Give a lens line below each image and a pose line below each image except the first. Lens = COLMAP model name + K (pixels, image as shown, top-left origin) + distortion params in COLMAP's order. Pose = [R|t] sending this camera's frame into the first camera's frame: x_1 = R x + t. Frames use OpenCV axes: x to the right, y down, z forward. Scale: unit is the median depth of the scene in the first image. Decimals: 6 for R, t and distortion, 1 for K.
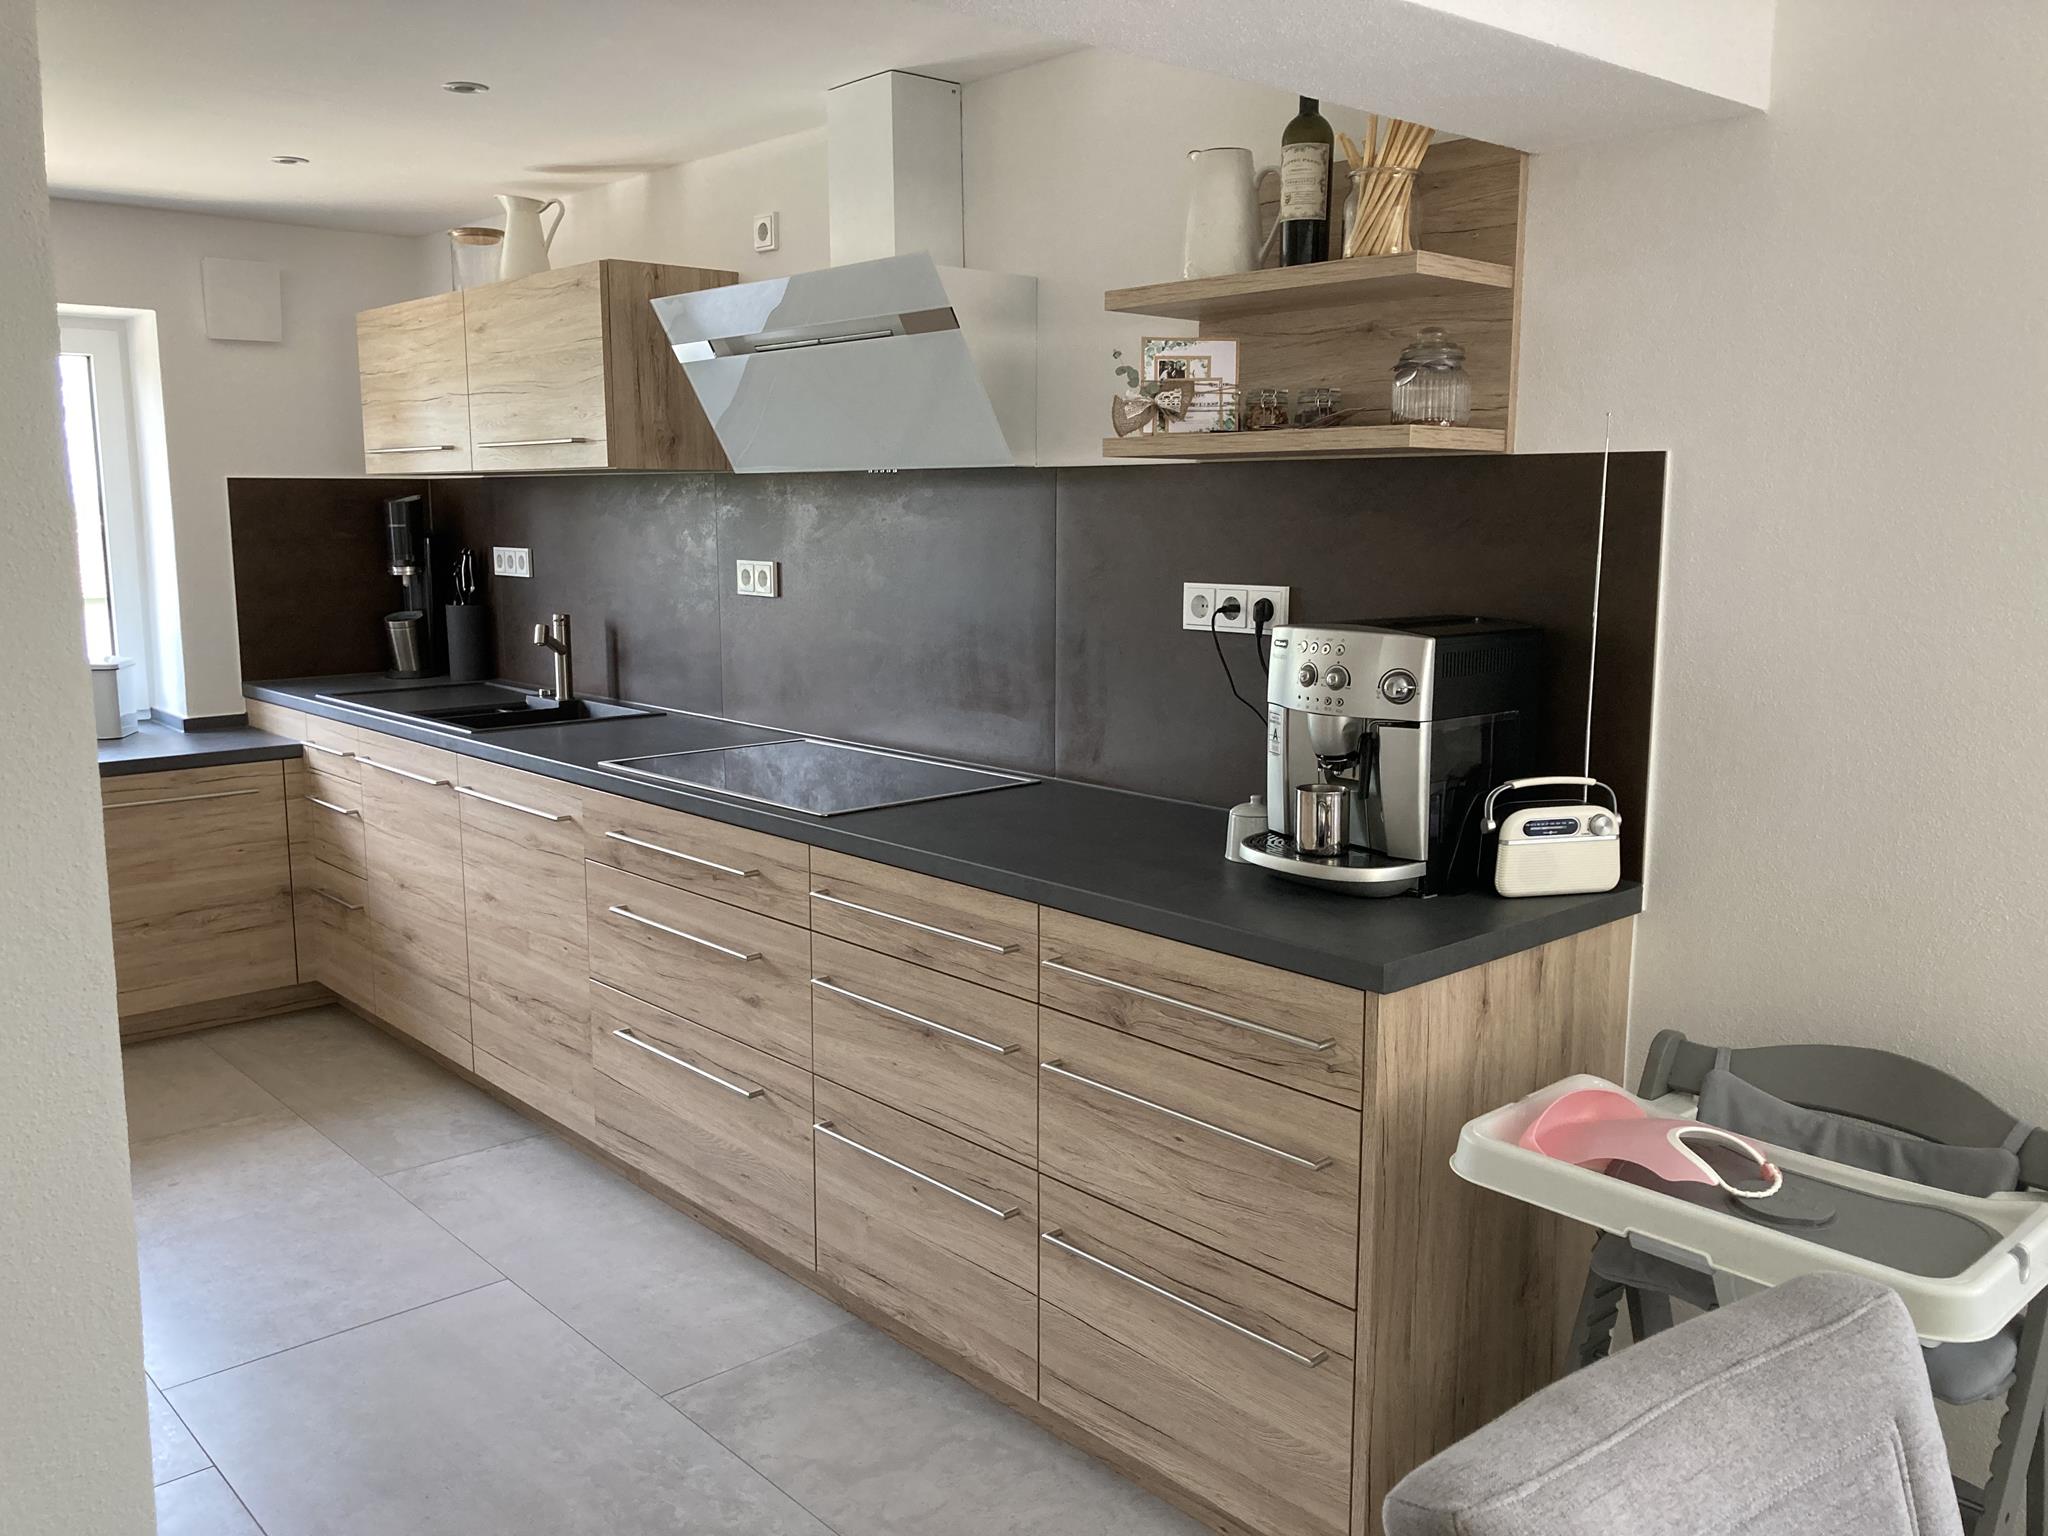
lens RADIAL K [[1678.8, 0, 1008.1], [0, 1678.8, 751.2], [0, 0, 1]] dist [0.039478, -0.047544]
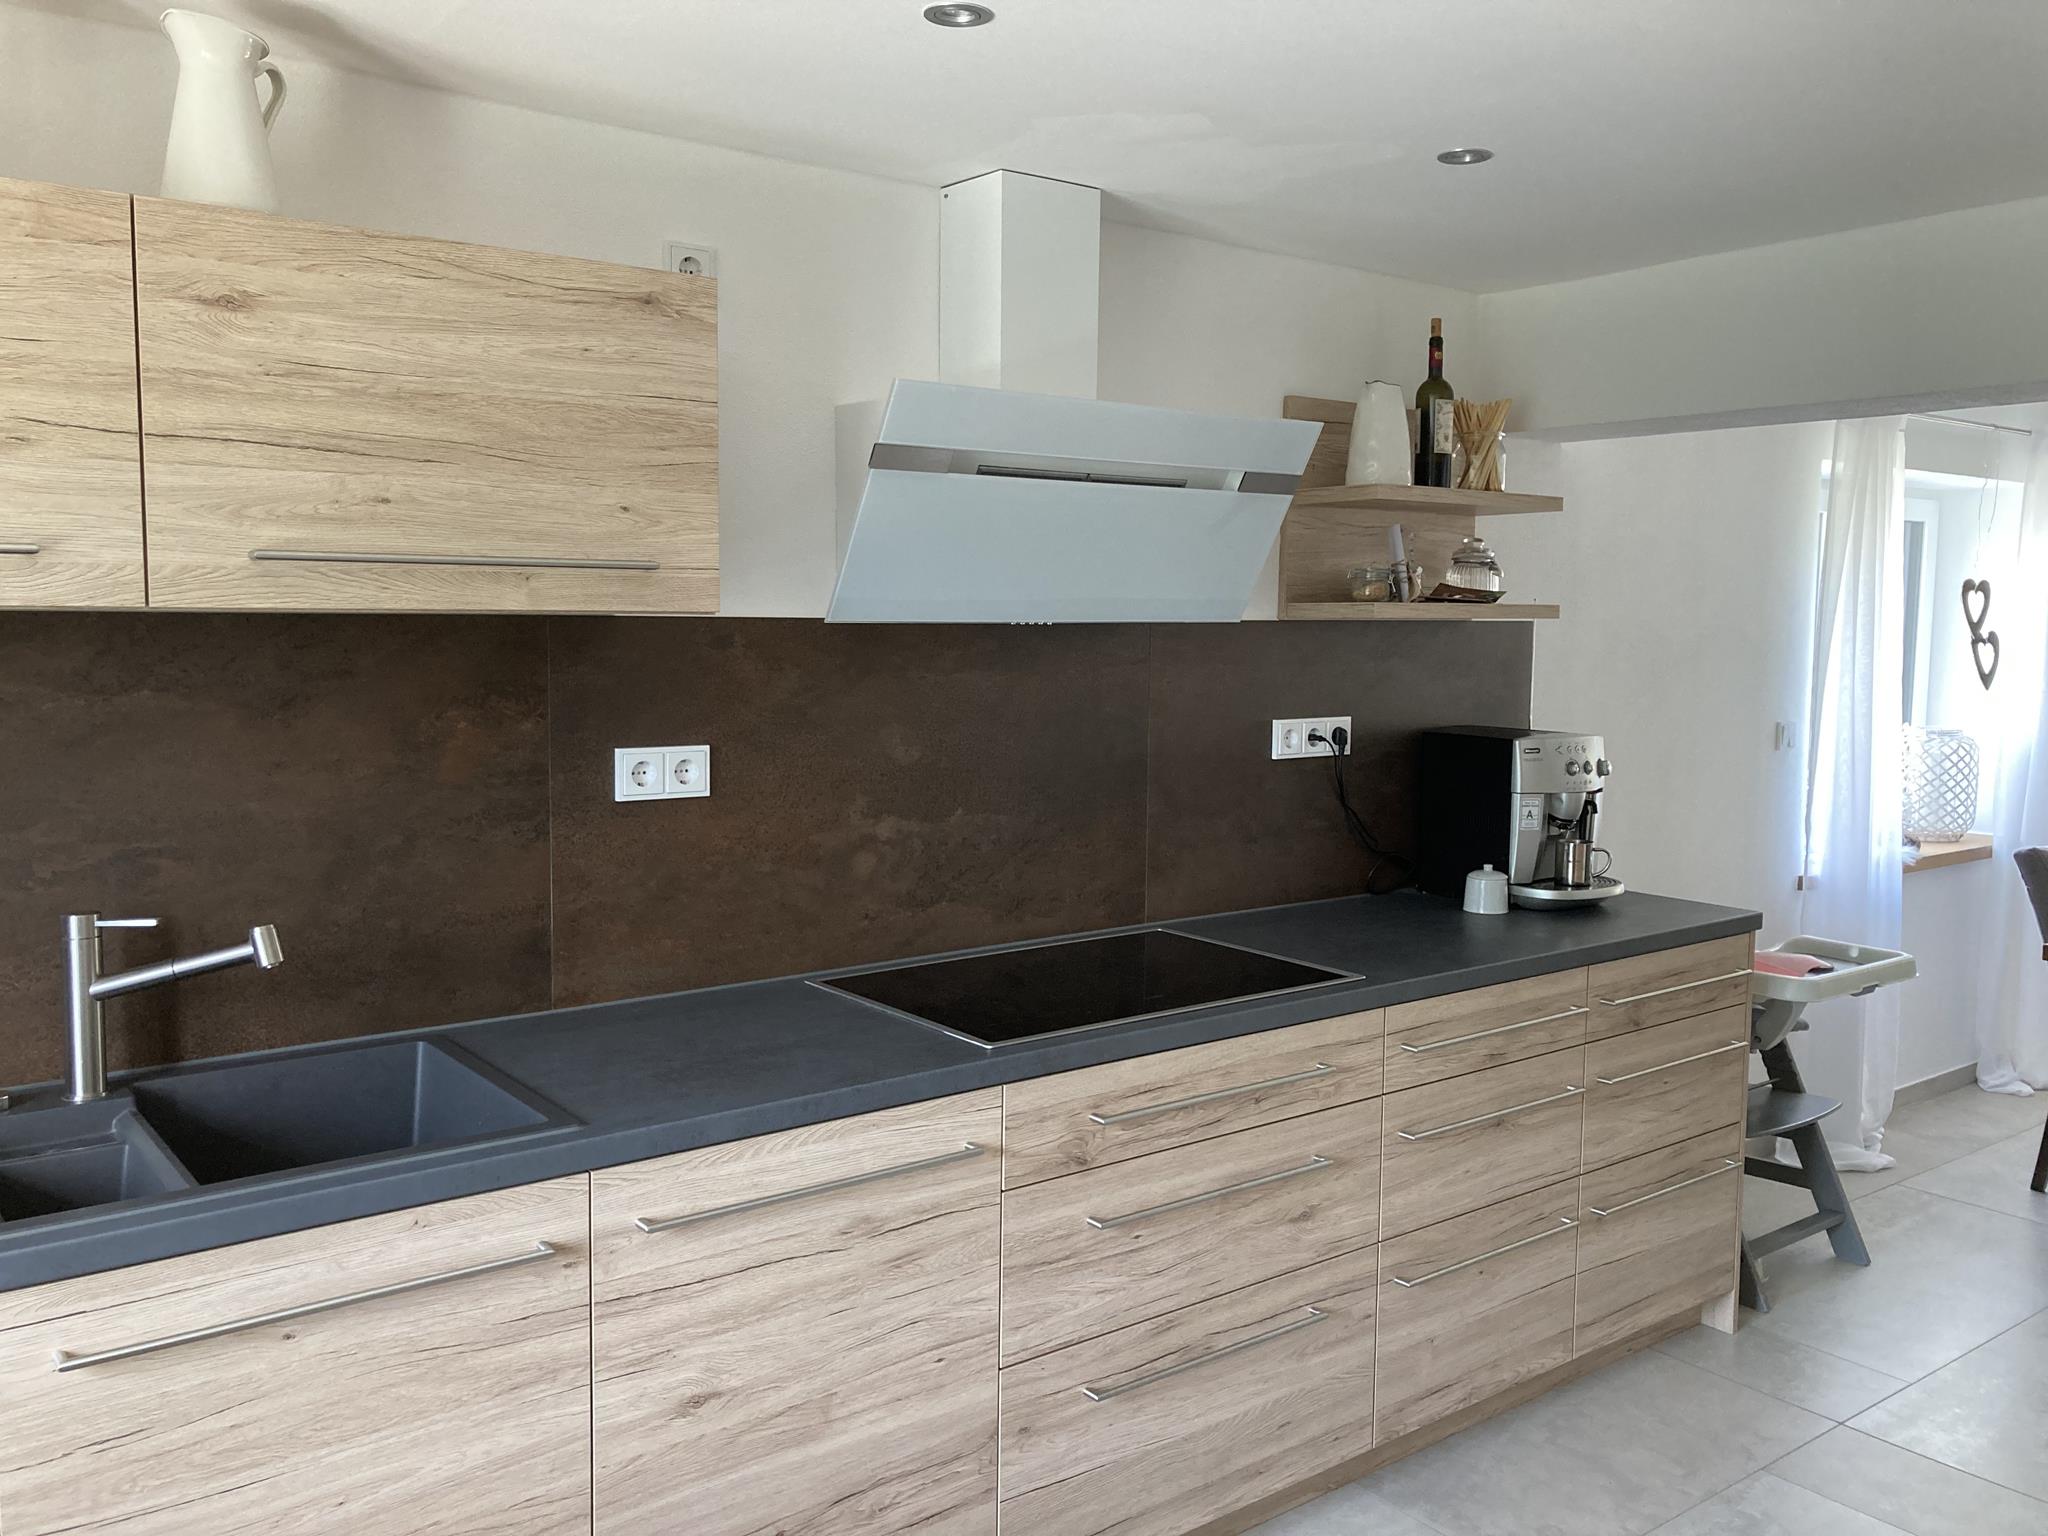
lens RADIAL K [[1678.8, 0, 1034.6], [0, 1678.8, 751.2], [0, 0, 1]] dist [0.039478, -0.047544]
pose [[0.062988, -0.082275, 0.994617, -0.824573], [0.136595, 0.987928, 0.073072, -0.144553], [-0.988622, 0.131257, 0.073466, 0.829506]]
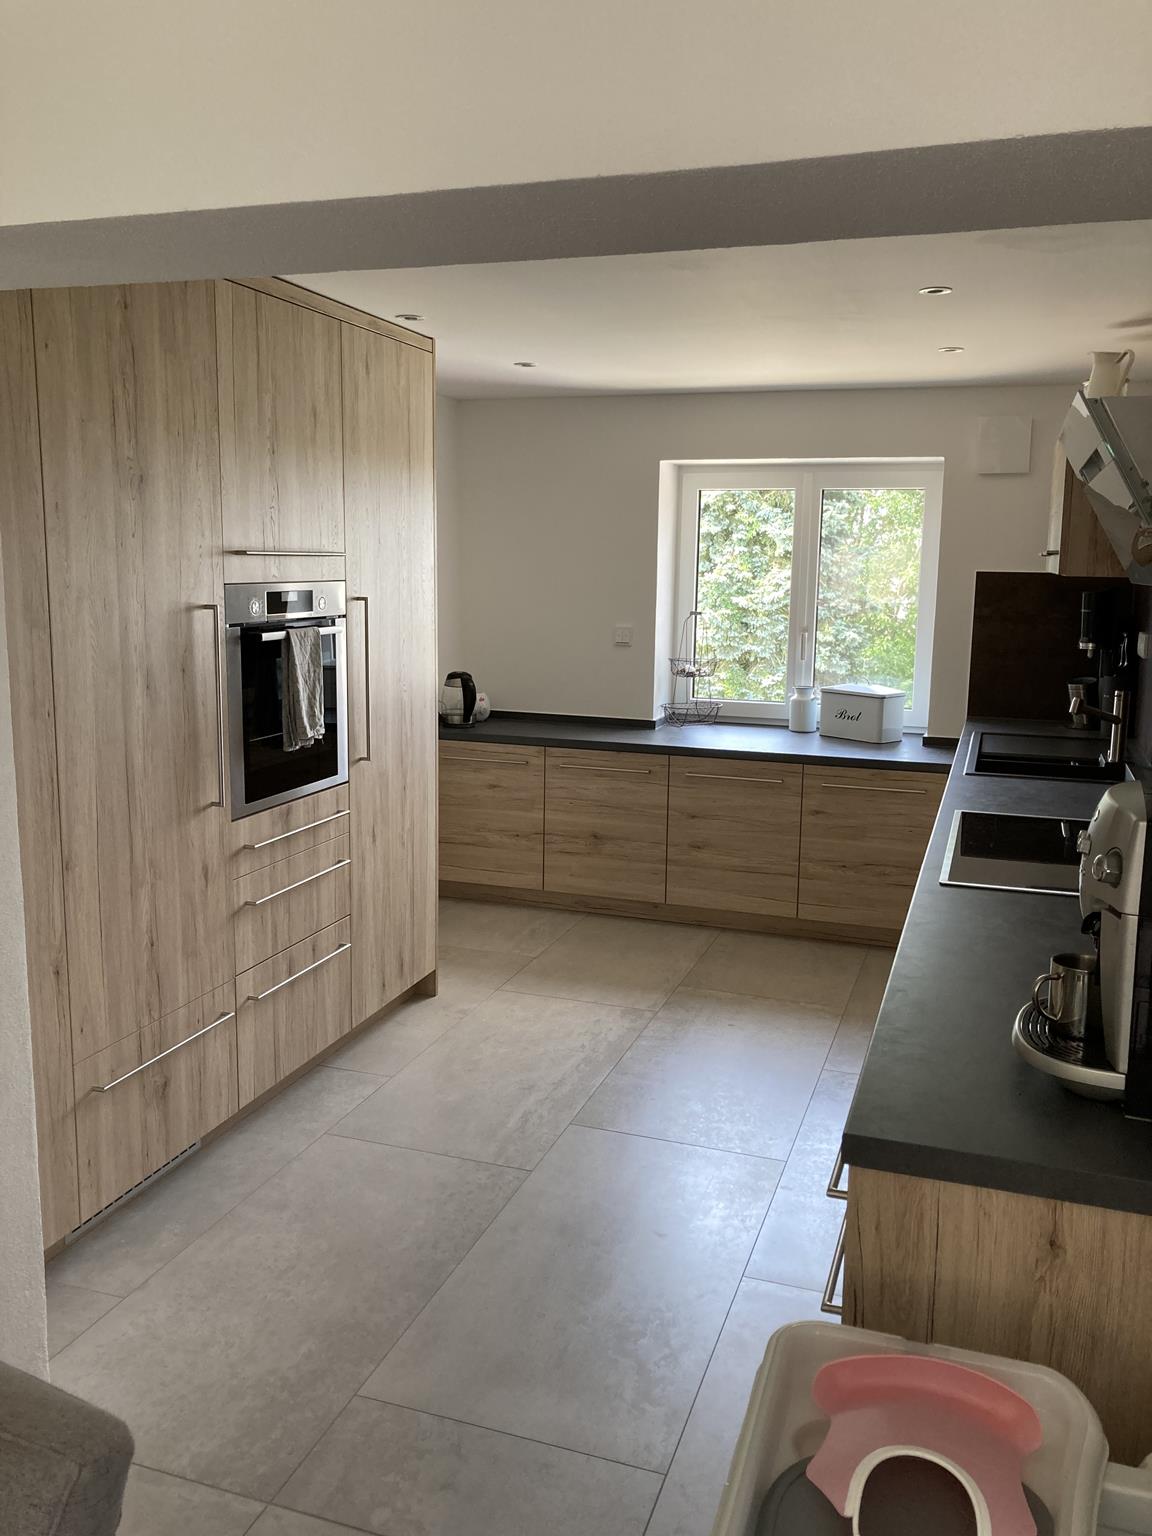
lens RADIAL K [[1259.1, 0, 583.7], [0, 1259.1, 757.2], [0, 0, 1]] dist [0.039478, -0.047544]
pose [[0.496887, 0.148150, -0.855076, 0.381969], [-0.146901, 0.985460, 0.085375, -0.065483], [0.855291, 0.083190, 0.511426, 0.247246]]
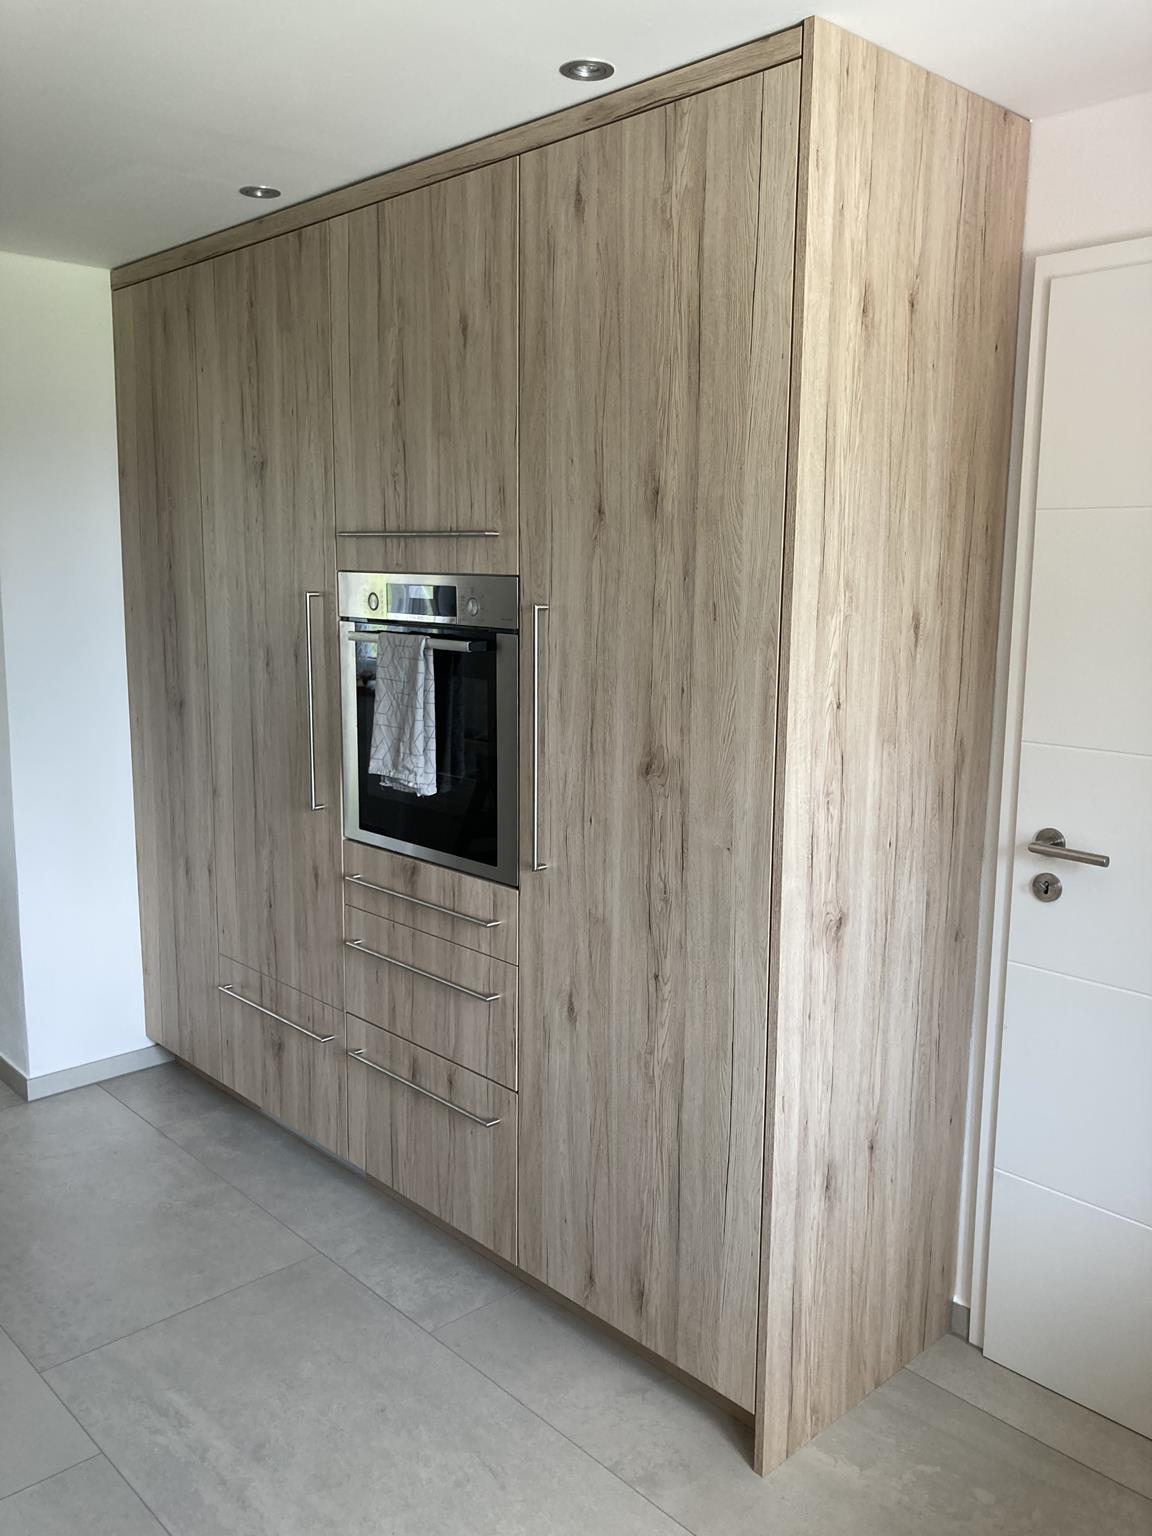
lens RADIAL K [[1259.1, 0, 573.1], [0, 1259.1, 755.2], [0, 0, 1]] dist [0.039478, -0.047544]
pose [[-0.999564, -0.000931, -0.029517, -0.552913], [-0.009889, 0.952351, 0.304844, -0.191352], [0.027827, 0.305003, -0.951945, 1.170870]]
